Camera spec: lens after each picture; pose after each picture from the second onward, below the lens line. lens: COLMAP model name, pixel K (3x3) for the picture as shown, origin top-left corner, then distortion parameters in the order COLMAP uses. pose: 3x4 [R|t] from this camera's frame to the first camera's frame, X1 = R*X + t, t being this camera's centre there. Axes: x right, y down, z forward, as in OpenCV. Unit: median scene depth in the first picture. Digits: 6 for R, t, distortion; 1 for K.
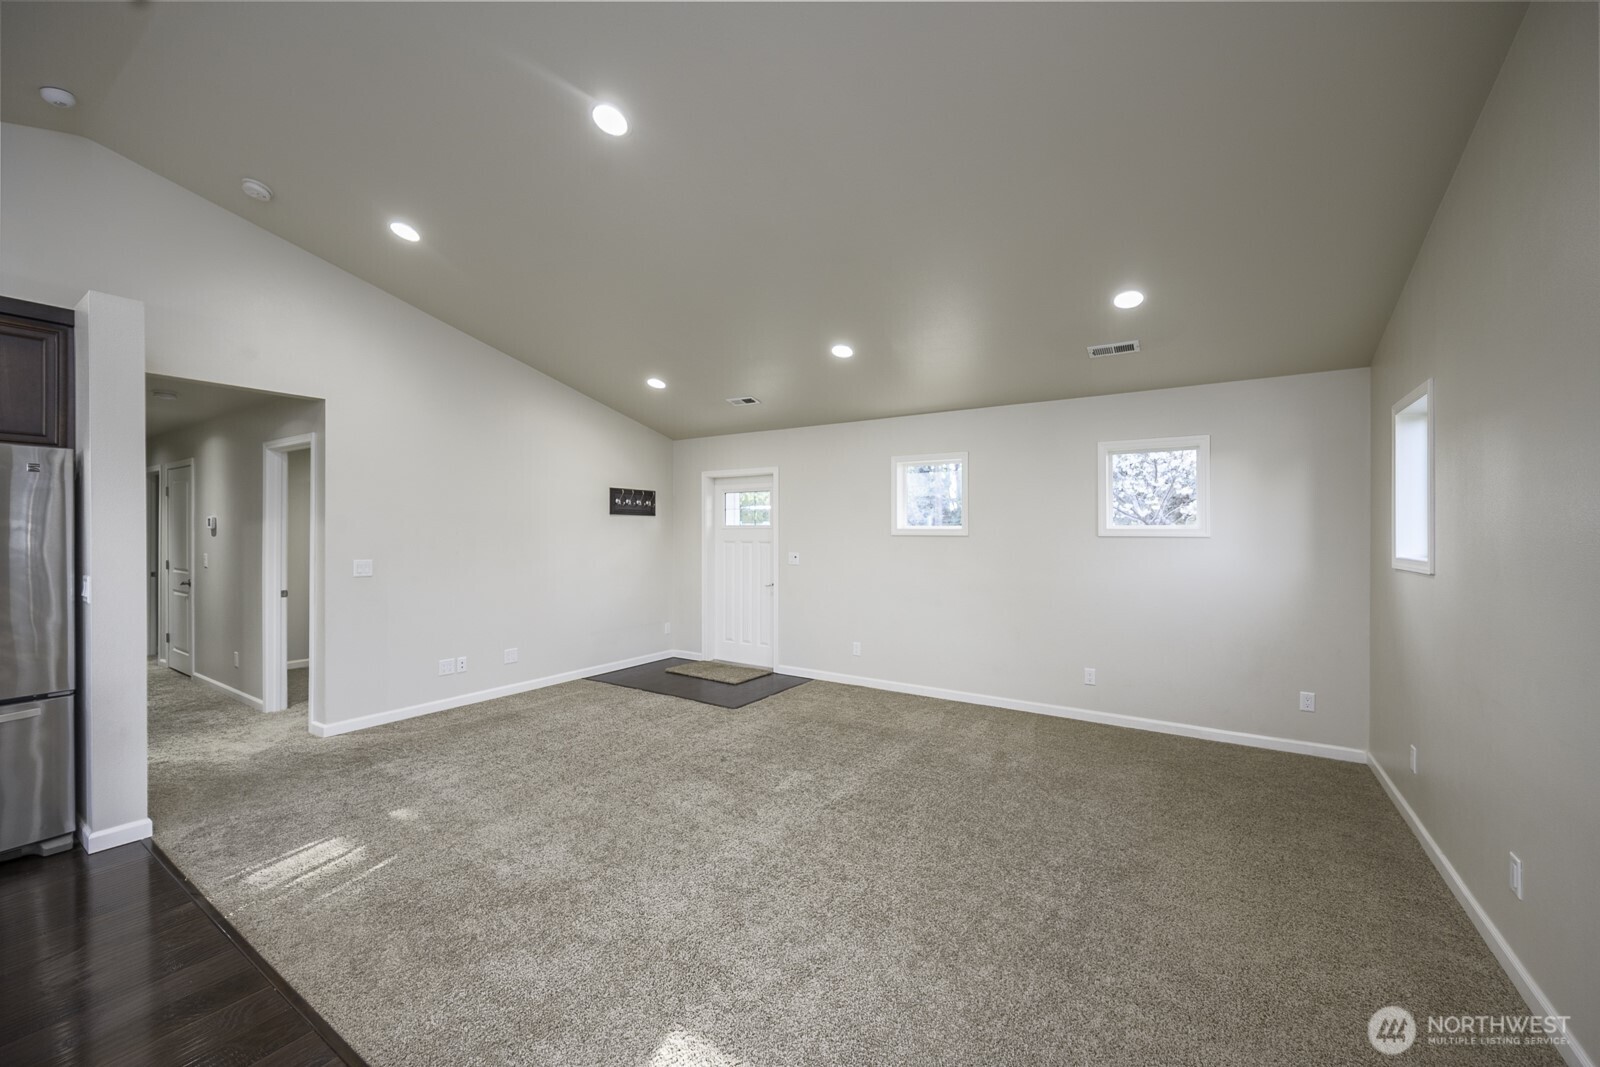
lens RADIAL K [[628.1, 0, 800.0], [0, 628.1, 533.5], [0, 0, 1]] dist [-0.000734, -0.000138]
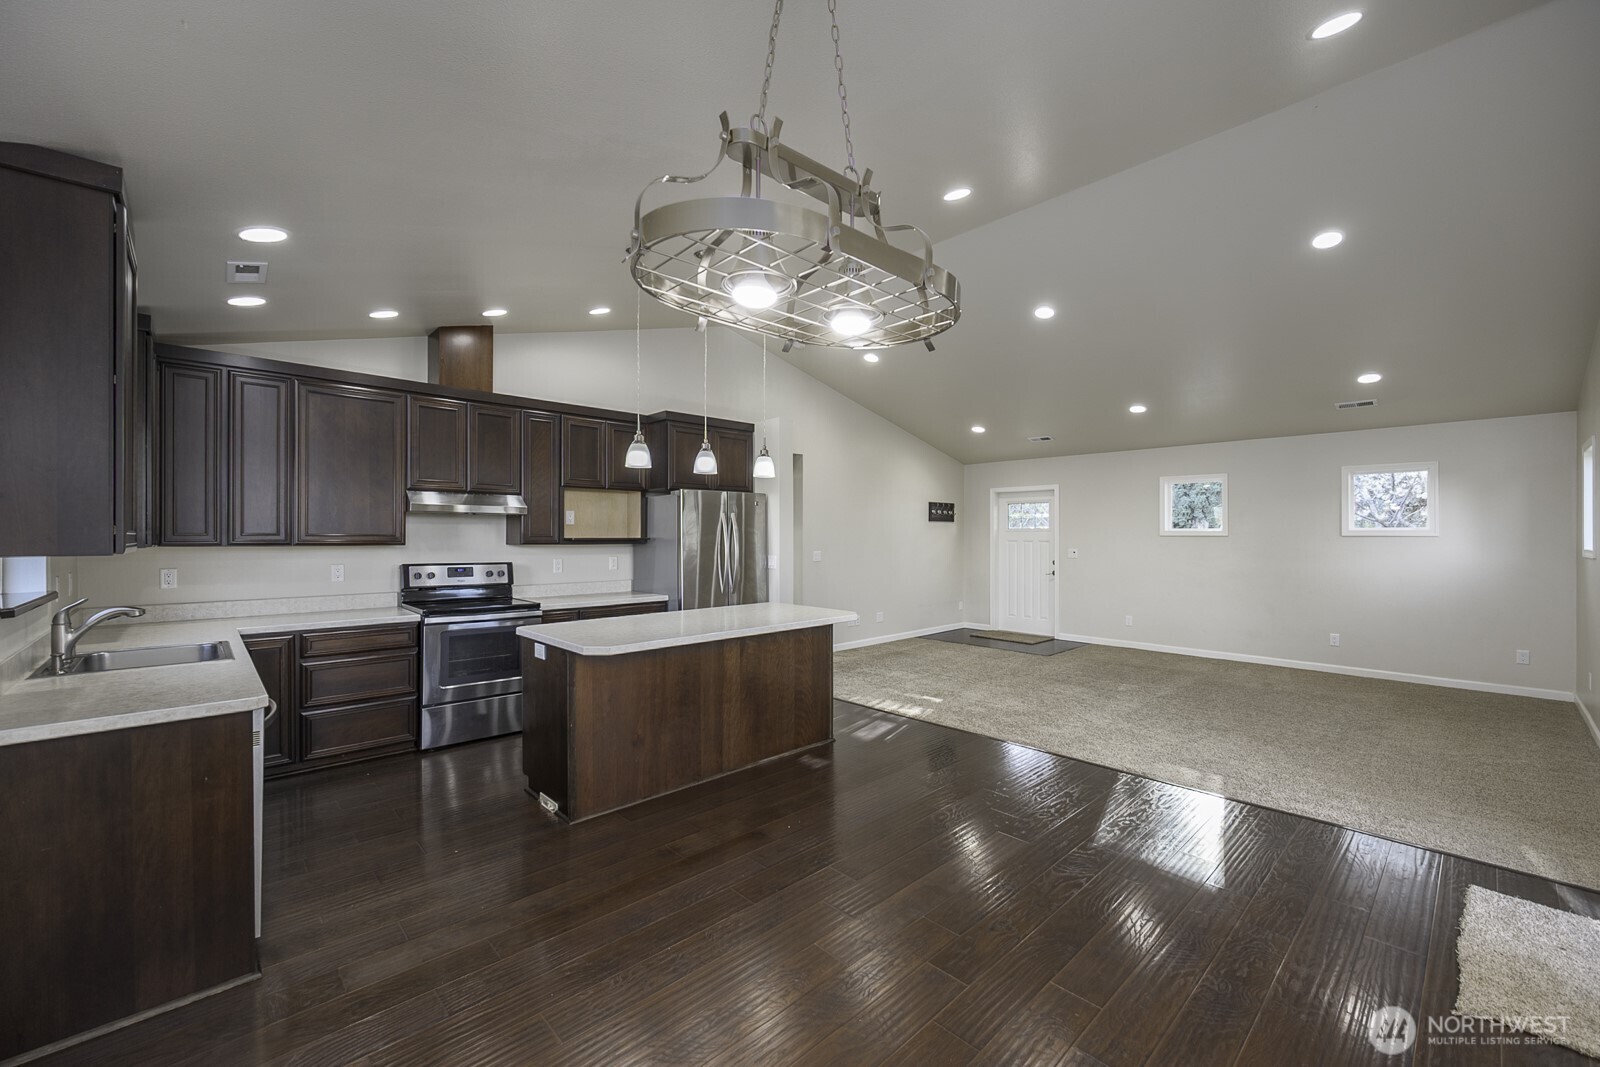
lens RADIAL K [[646.6, 0, 801.9], [0, 646.6, 536.7], [0, 0, 1]] dist [-0.000725, -0.000287]
pose [[0.973471, -0.001314, -0.228807, -0.347353], [0.001641, 0.999998, 0.001239, 0.002322], [0.228804, -0.001582, 0.973471, -0.636228]]
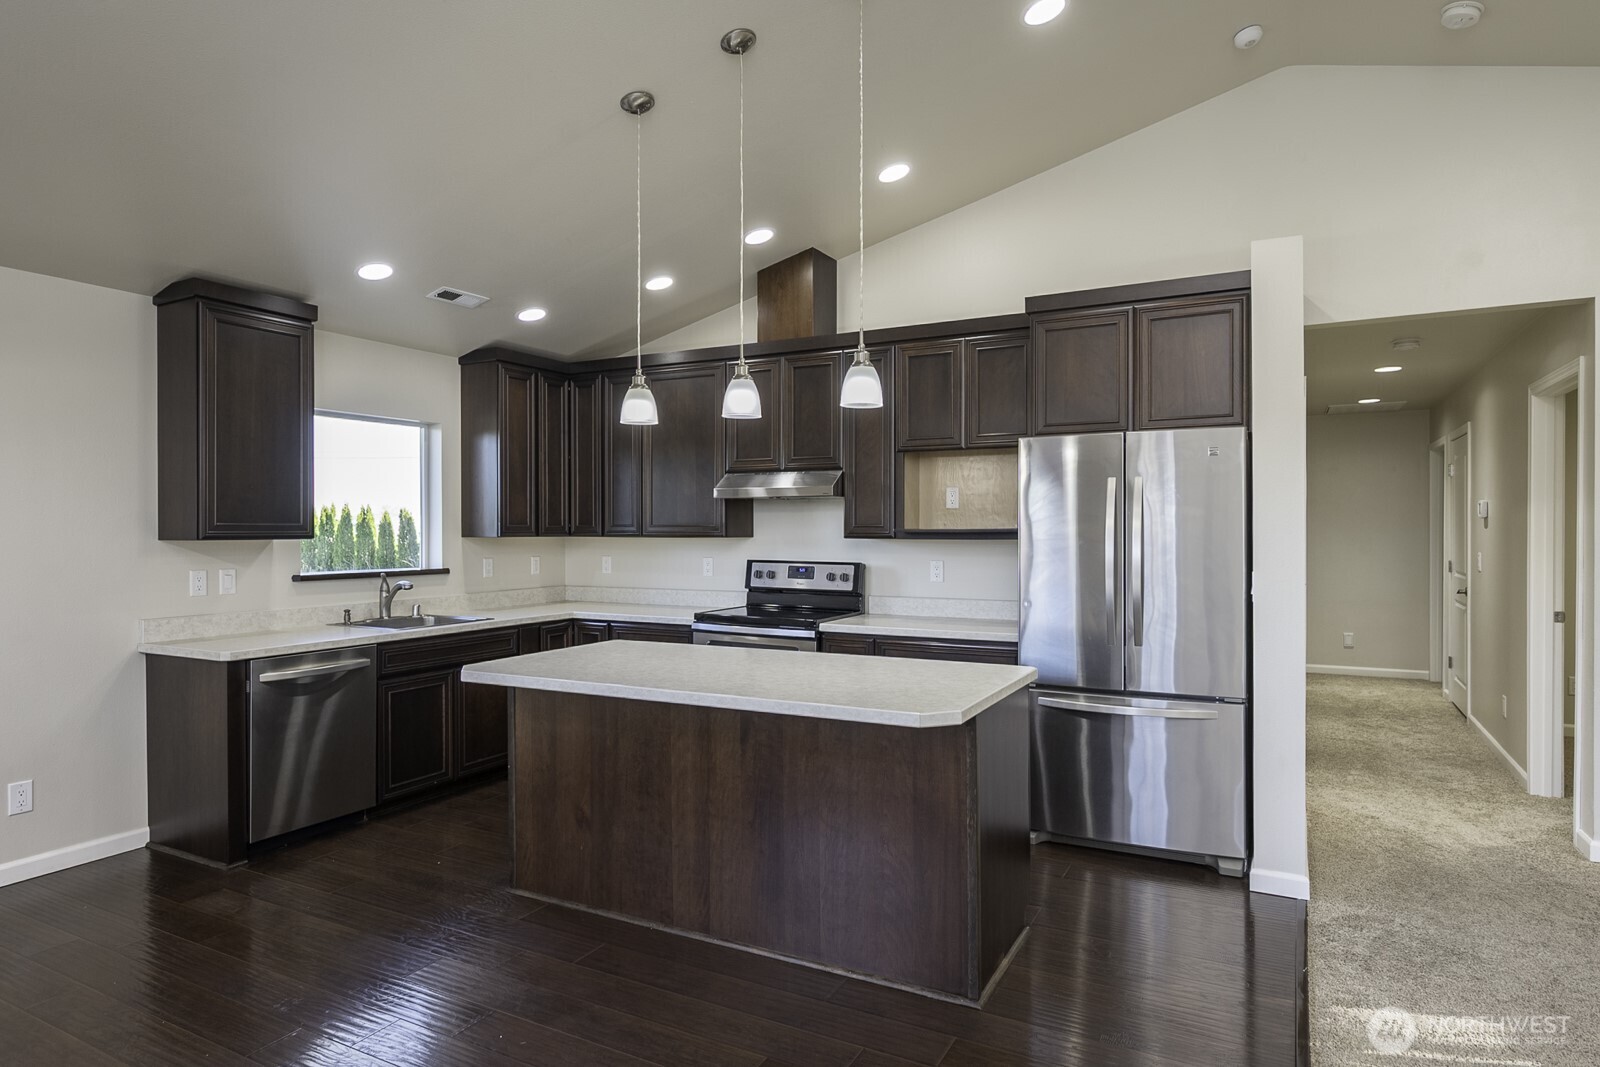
lens RADIAL K [[923.2, 0, 796.7], [0, 923.2, 531.5], [0, 0, 1]] dist [-0.001790, -0.000995]
pose [[0.087634, 0.001309, -0.996152, 0.051308], [0.002494, 0.999996, 0.001533, 0.005855], [0.996150, -0.002619, 0.087630, 0.158264]]
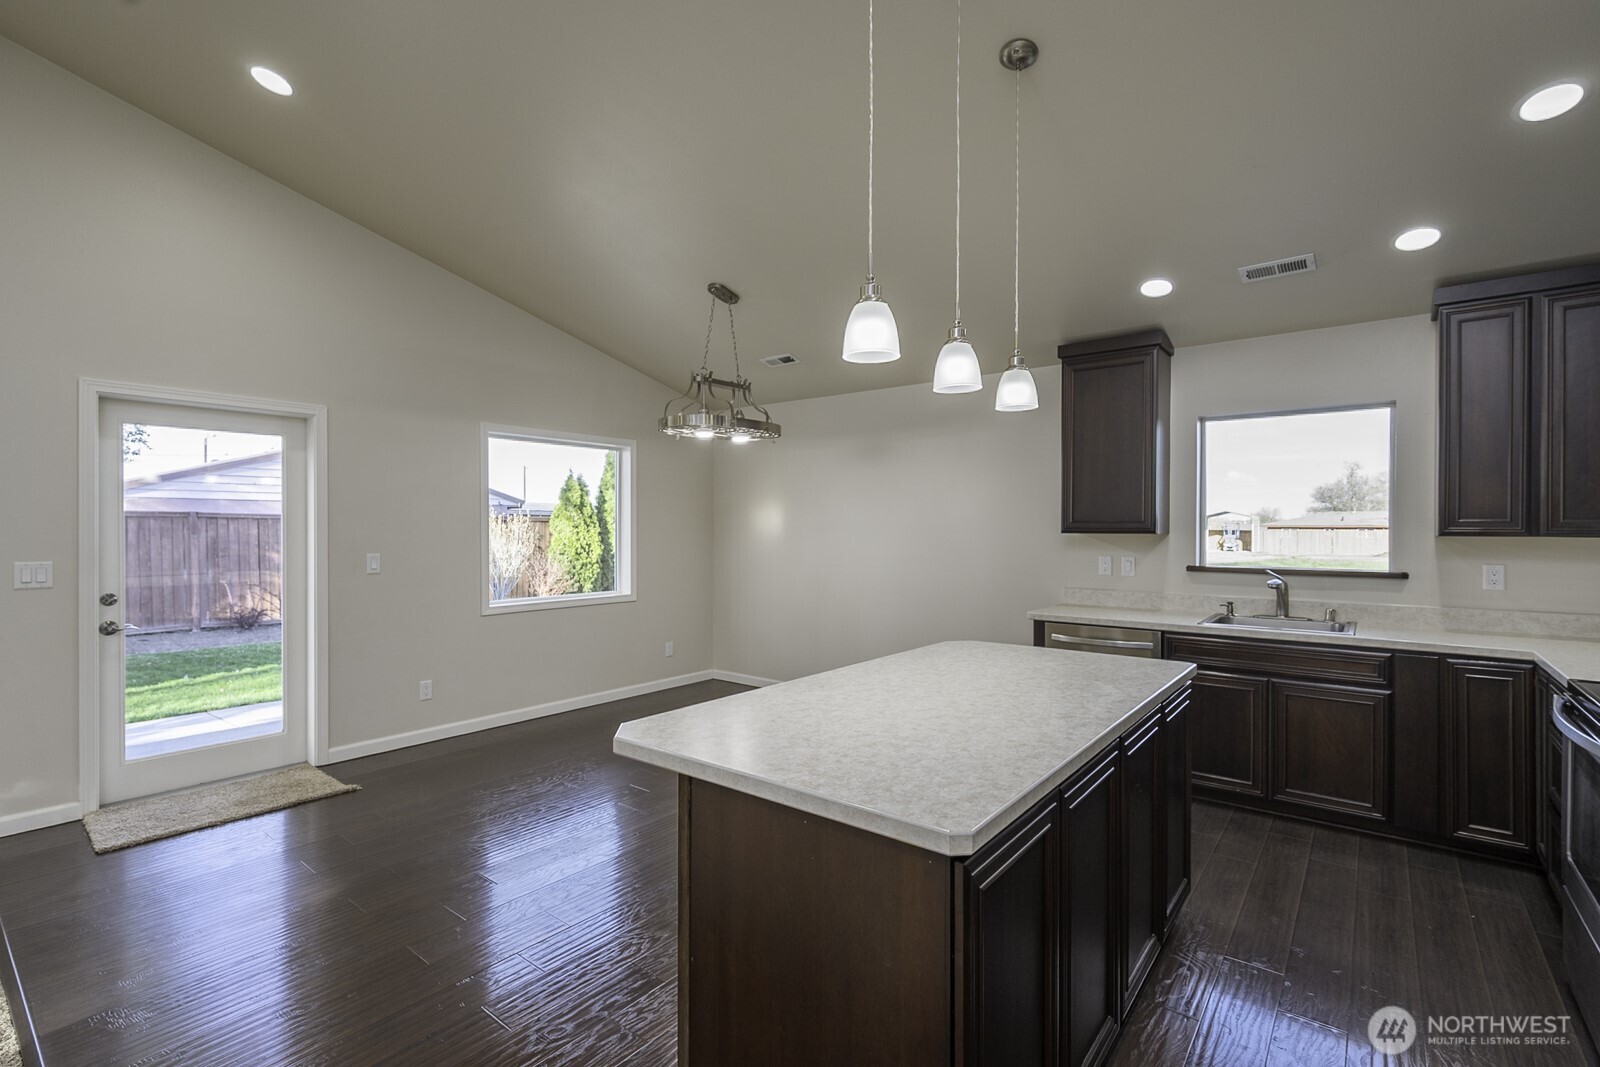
lens RADIAL K [[732.9, 0, 800.0], [0, 732.9, 533.5], [0, 0, 1]] dist [-0.000074, -0.000280]
pose [[-0.996447, -0.003742, 0.084144, -0.608210], [-0.002989, 0.999954, 0.009065, 0.006959], [-0.084175, 0.008782, -0.996412, 0.663162]]
